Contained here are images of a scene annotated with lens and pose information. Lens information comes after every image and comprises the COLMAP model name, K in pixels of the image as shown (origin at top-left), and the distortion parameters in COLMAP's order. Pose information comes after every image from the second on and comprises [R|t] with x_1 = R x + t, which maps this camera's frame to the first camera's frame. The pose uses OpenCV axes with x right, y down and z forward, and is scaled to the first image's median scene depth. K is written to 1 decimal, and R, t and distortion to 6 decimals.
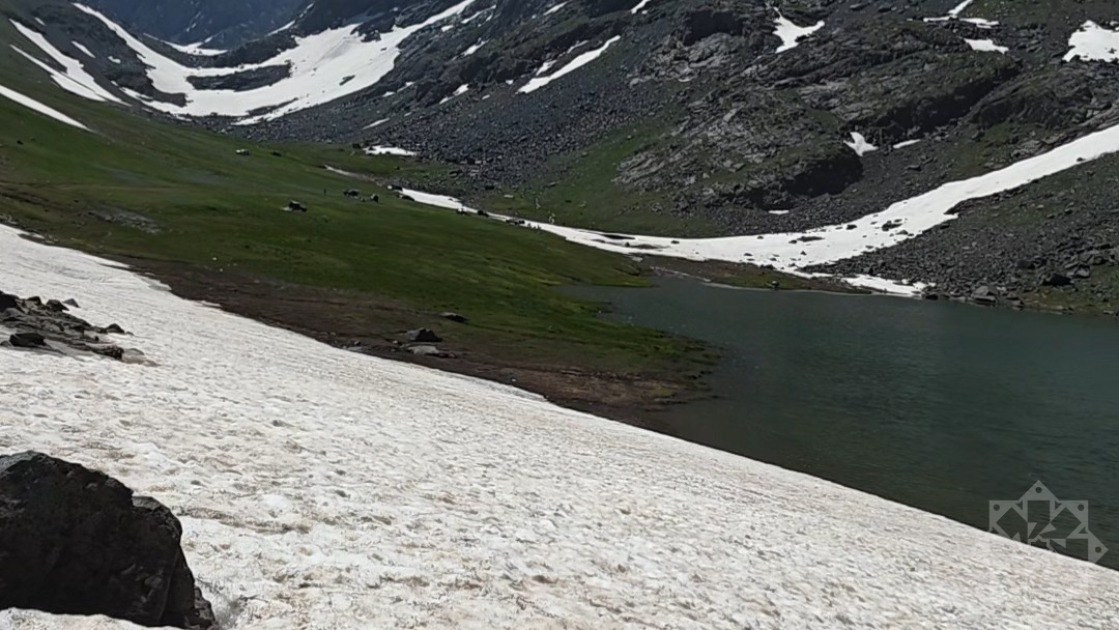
lens RADIAL K [[986.6, 0, 560.2], [0, 986.6, 248.8], [0, 0, 1]] dist [0.035468, -0.002545]
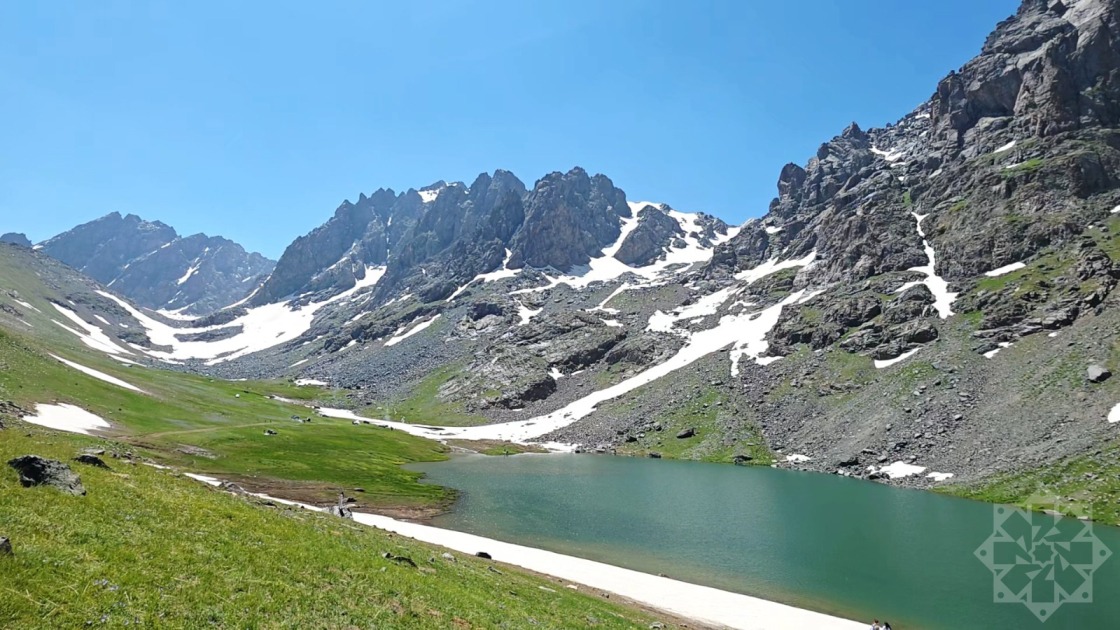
lens RADIAL K [[560.9, 0, 556.8], [0, 560.9, 310.0], [0, 0, 1]] dist [0.010196, -0.003813]
pose [[0.967561, -0.007519, 0.252527, 0.006593], [0.055436, 0.981515, -0.183180, -0.019551], [-0.246482, 0.191237, 0.950092, -0.136415]]
